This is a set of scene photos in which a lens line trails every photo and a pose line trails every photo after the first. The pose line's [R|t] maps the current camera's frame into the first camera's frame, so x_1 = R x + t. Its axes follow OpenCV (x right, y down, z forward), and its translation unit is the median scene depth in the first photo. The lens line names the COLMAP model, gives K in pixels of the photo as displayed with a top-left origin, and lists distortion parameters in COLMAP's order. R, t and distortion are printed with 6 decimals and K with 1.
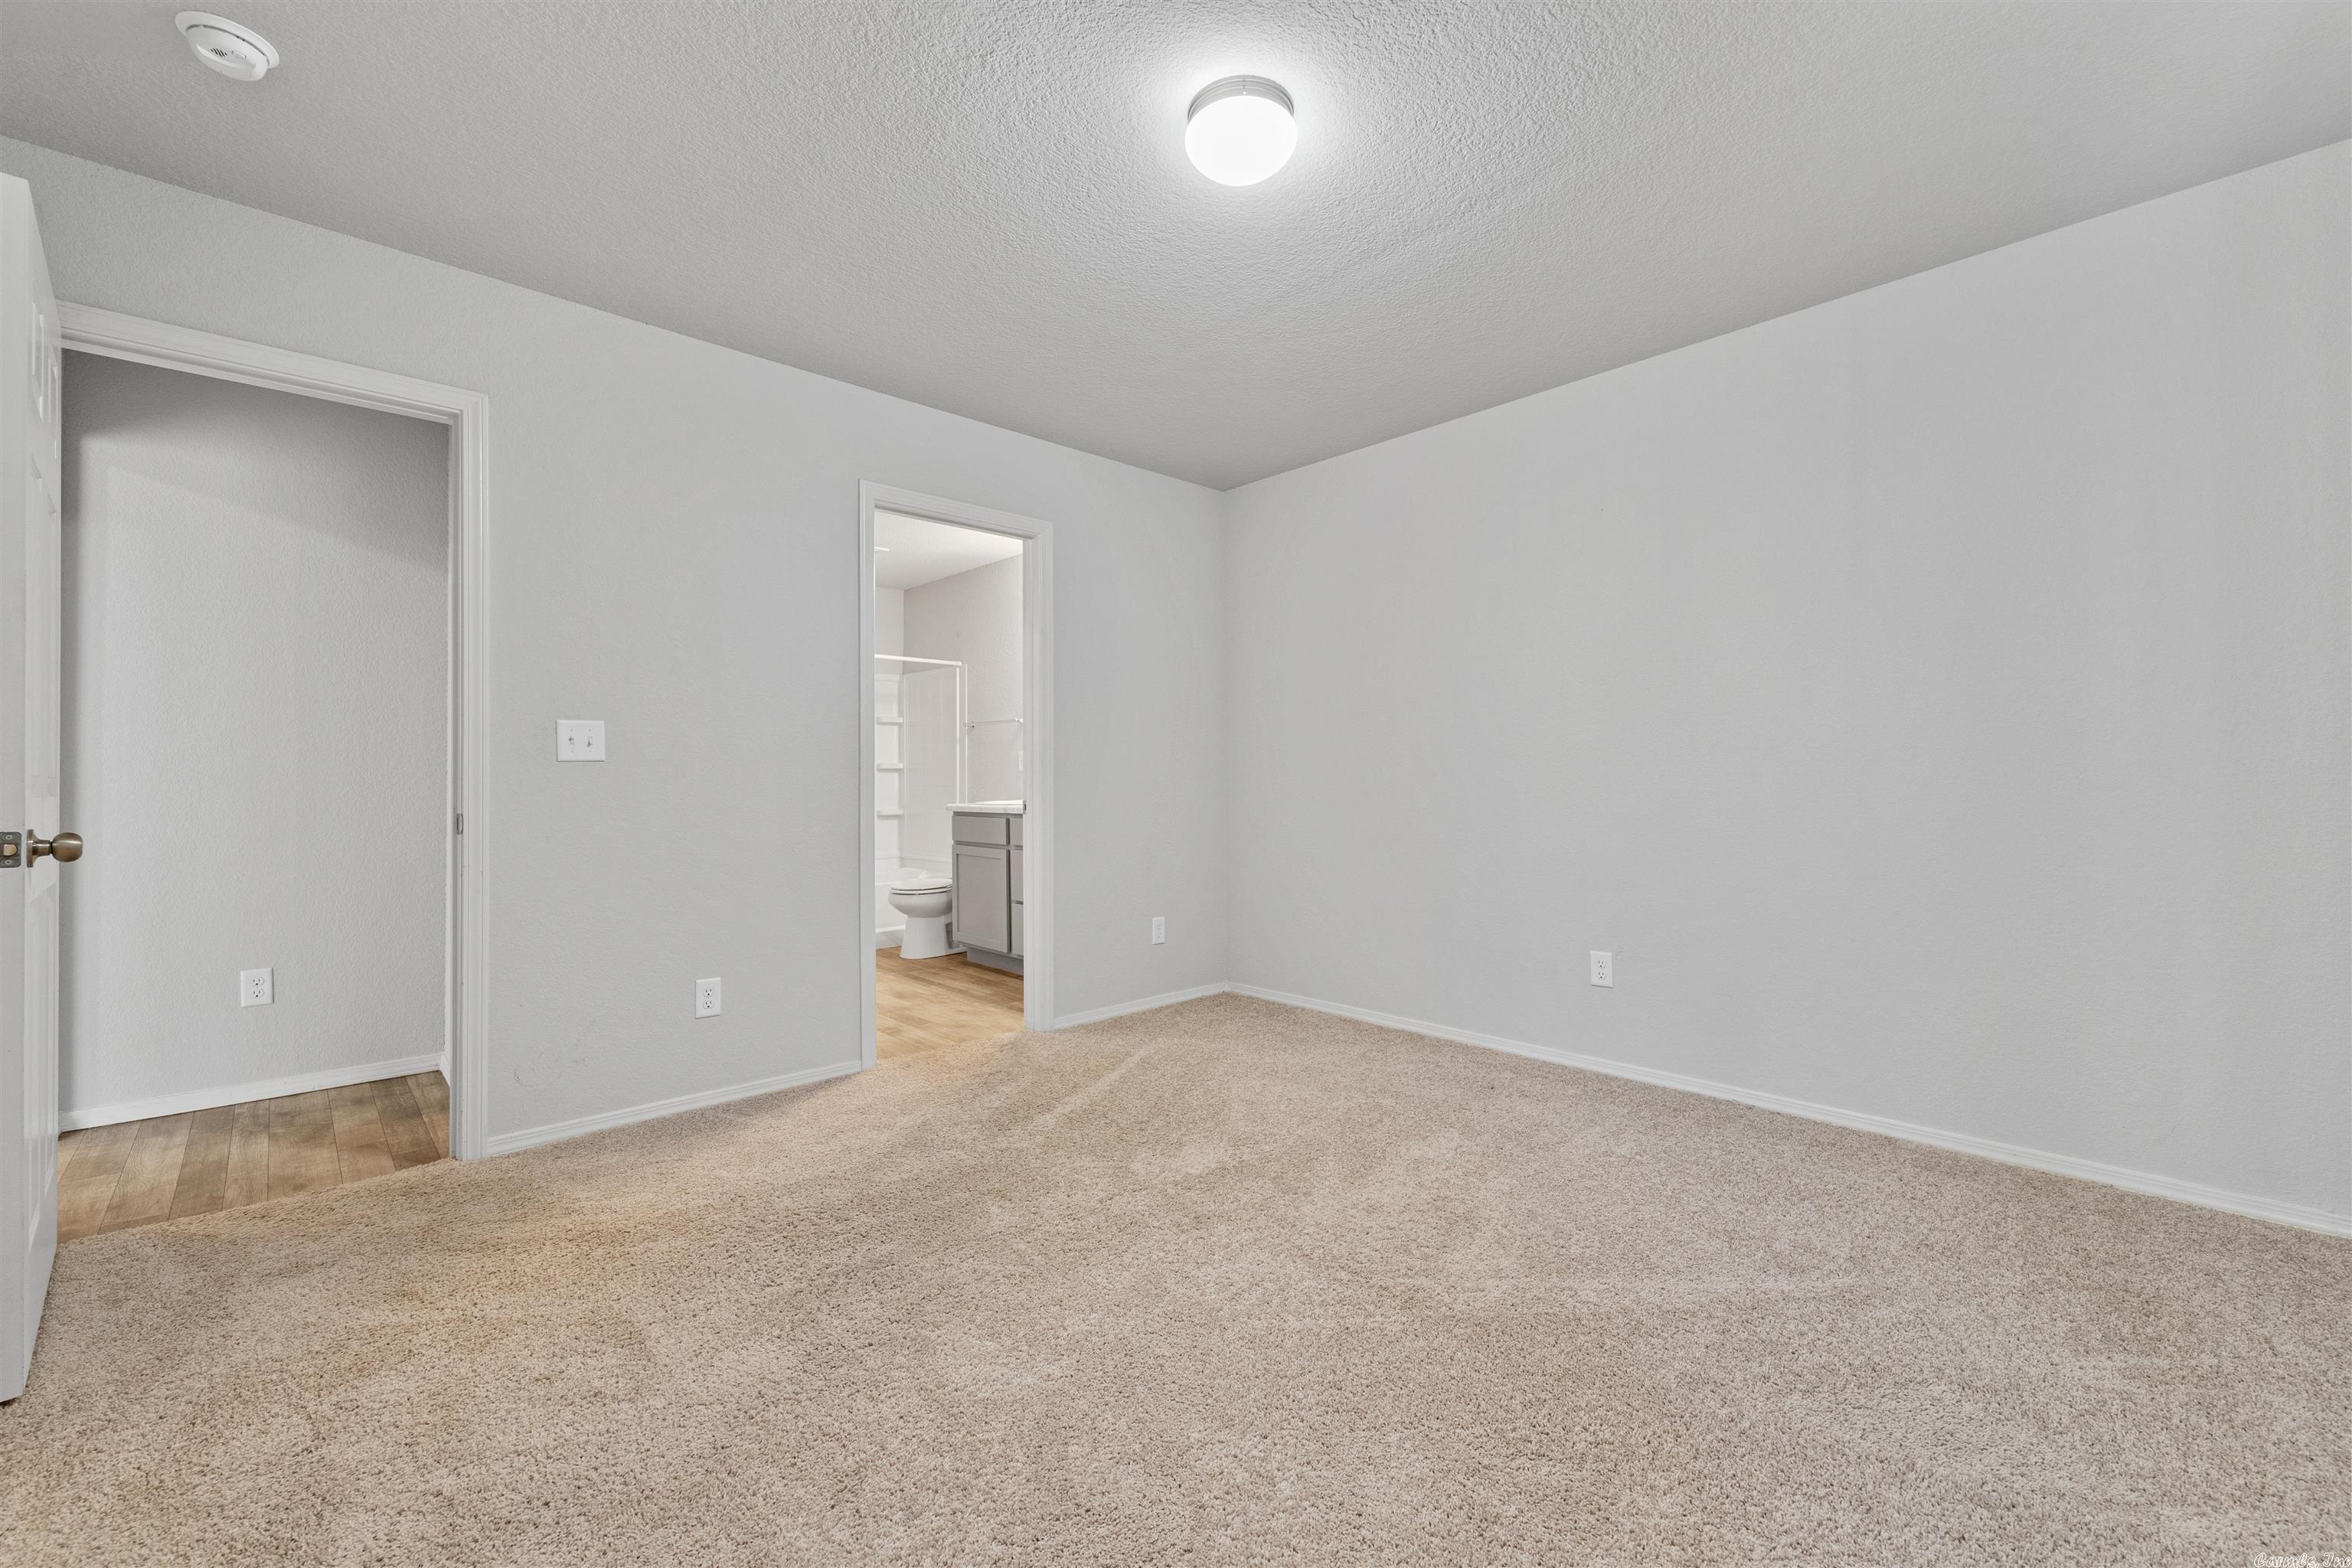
lens RADIAL K [[925.7, 0, 1187.2], [0, 925.7, 763.6], [0, 0, 1]] dist [-0.001011, -0.000482]
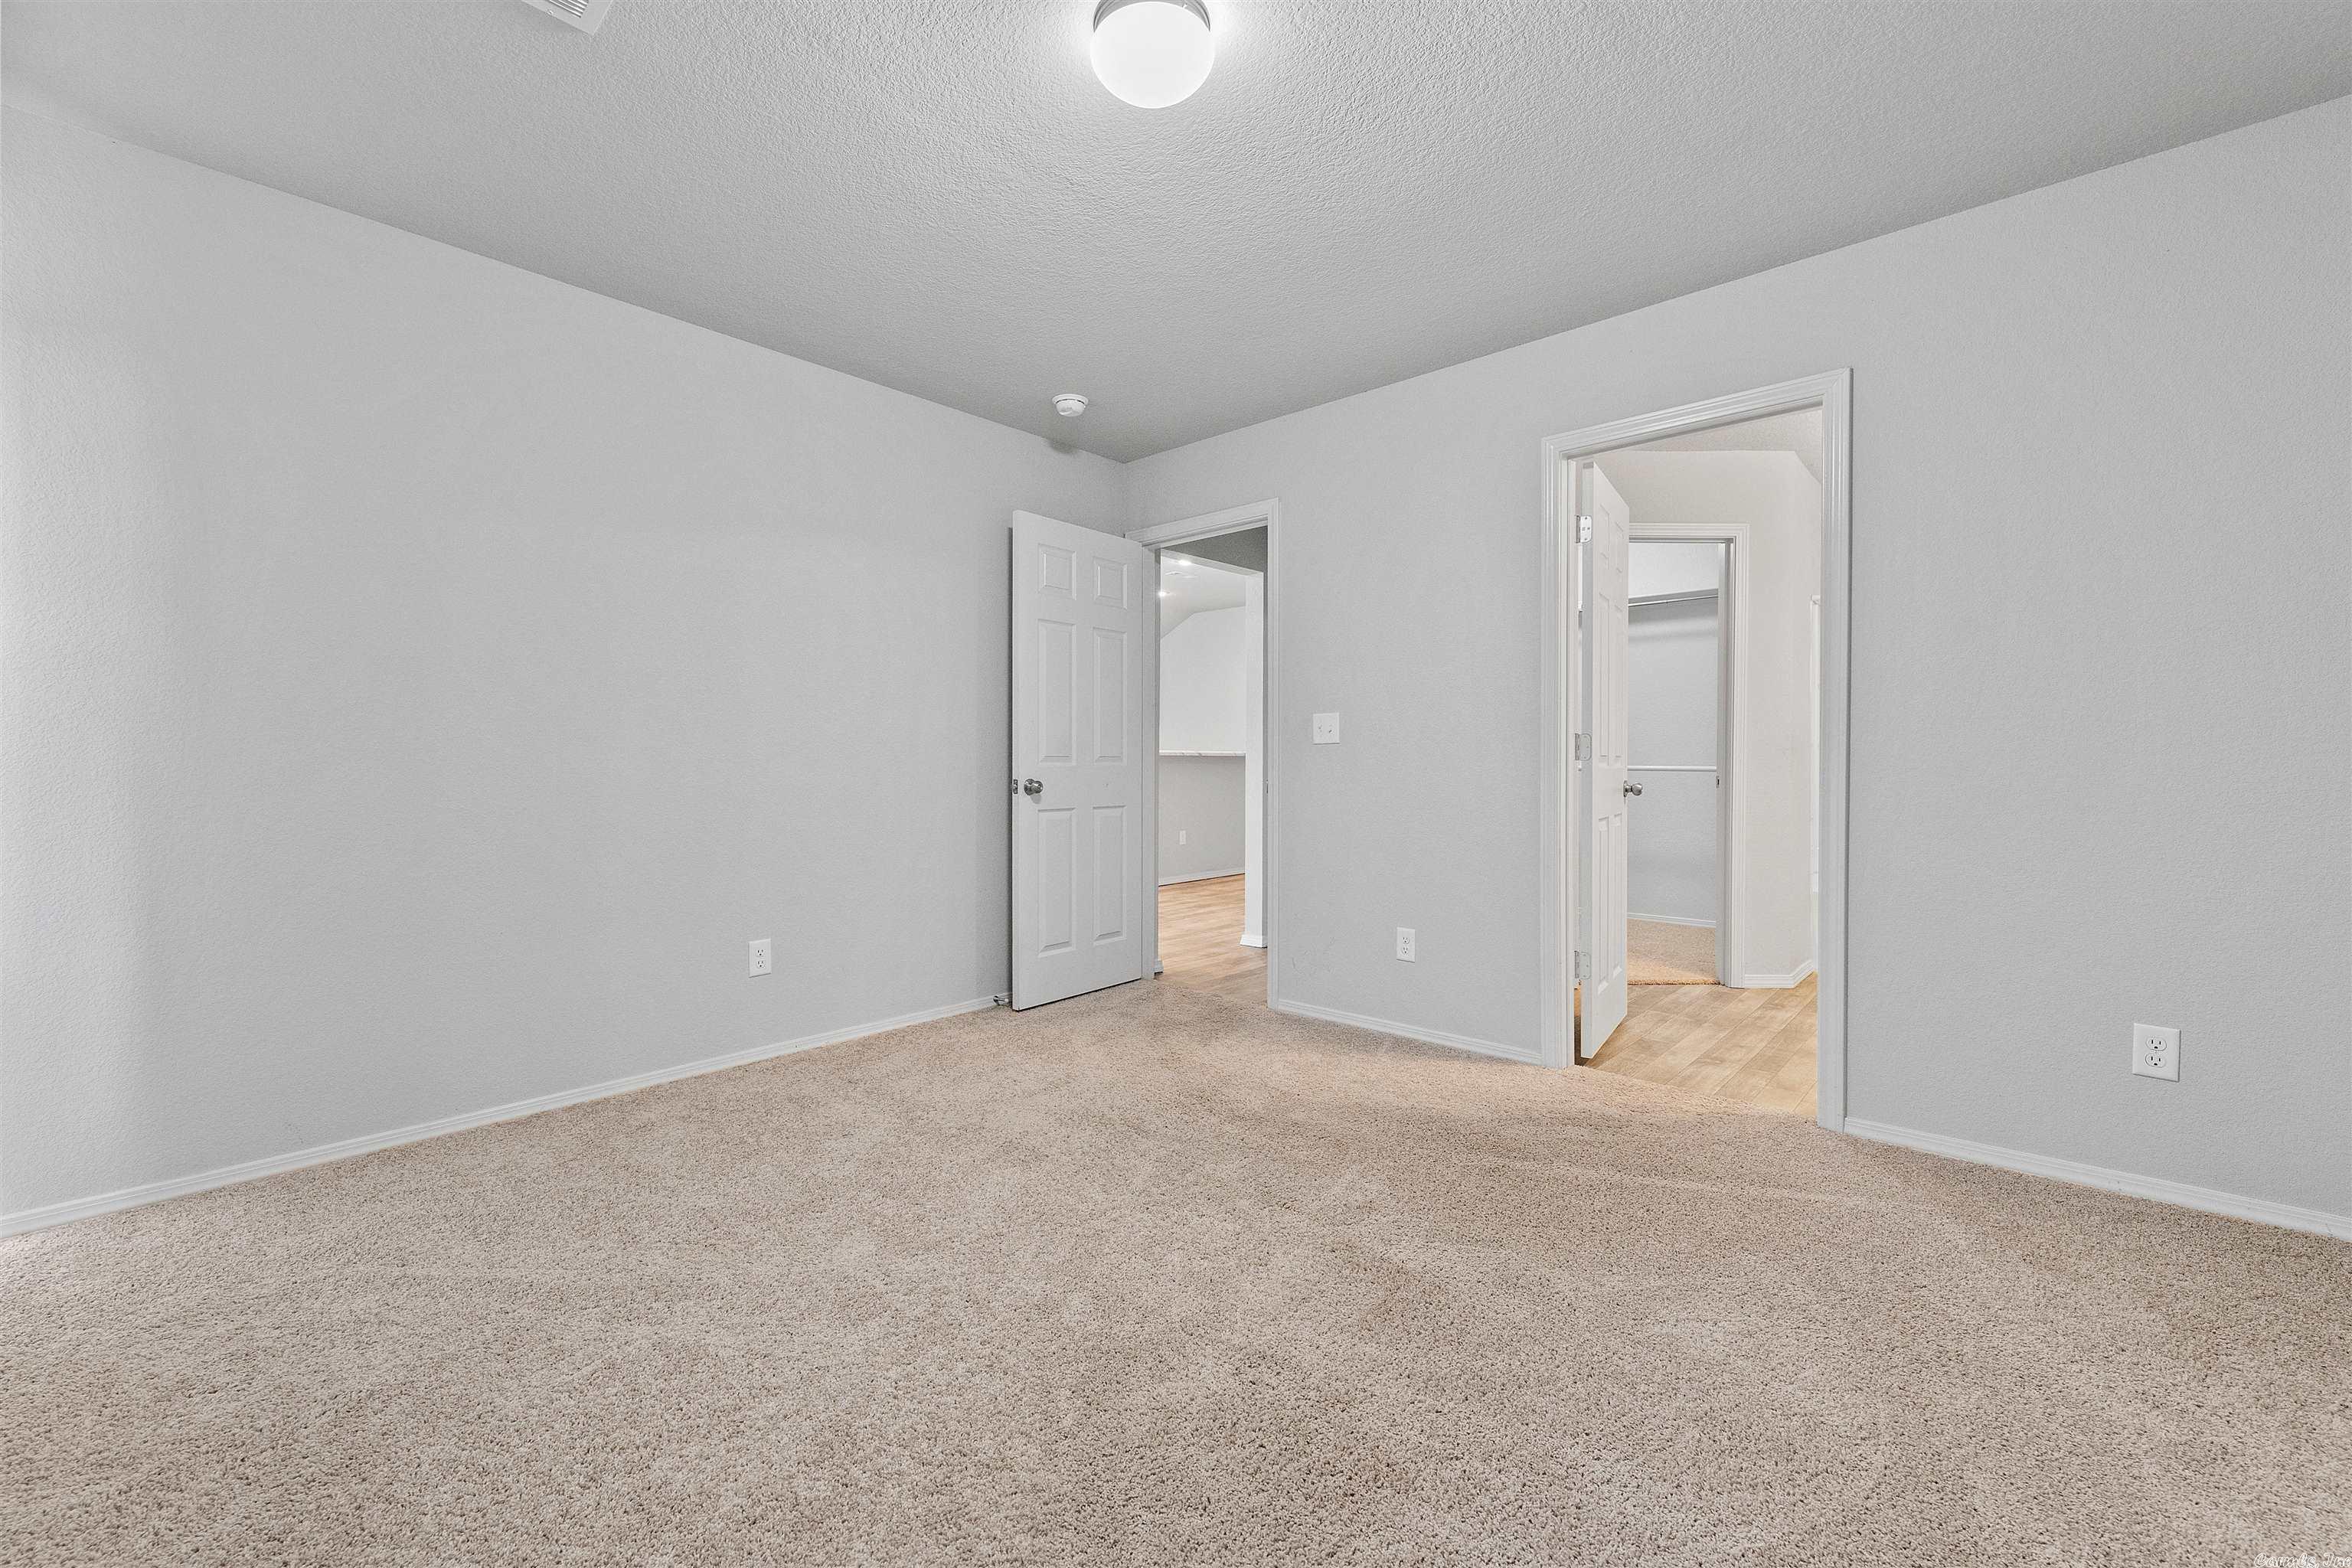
lens RADIAL K [[955.7, 0, 1172.6], [0, 955.7, 769.8], [0, 0, 1]] dist [-0.000166, -0.000734]
pose [[0.091665, 0.019881, -0.995591, 0.348482], [0.019361, 0.999576, 0.021743, 0.000172], [0.995602, -0.021269, 0.091241, 0.322546]]
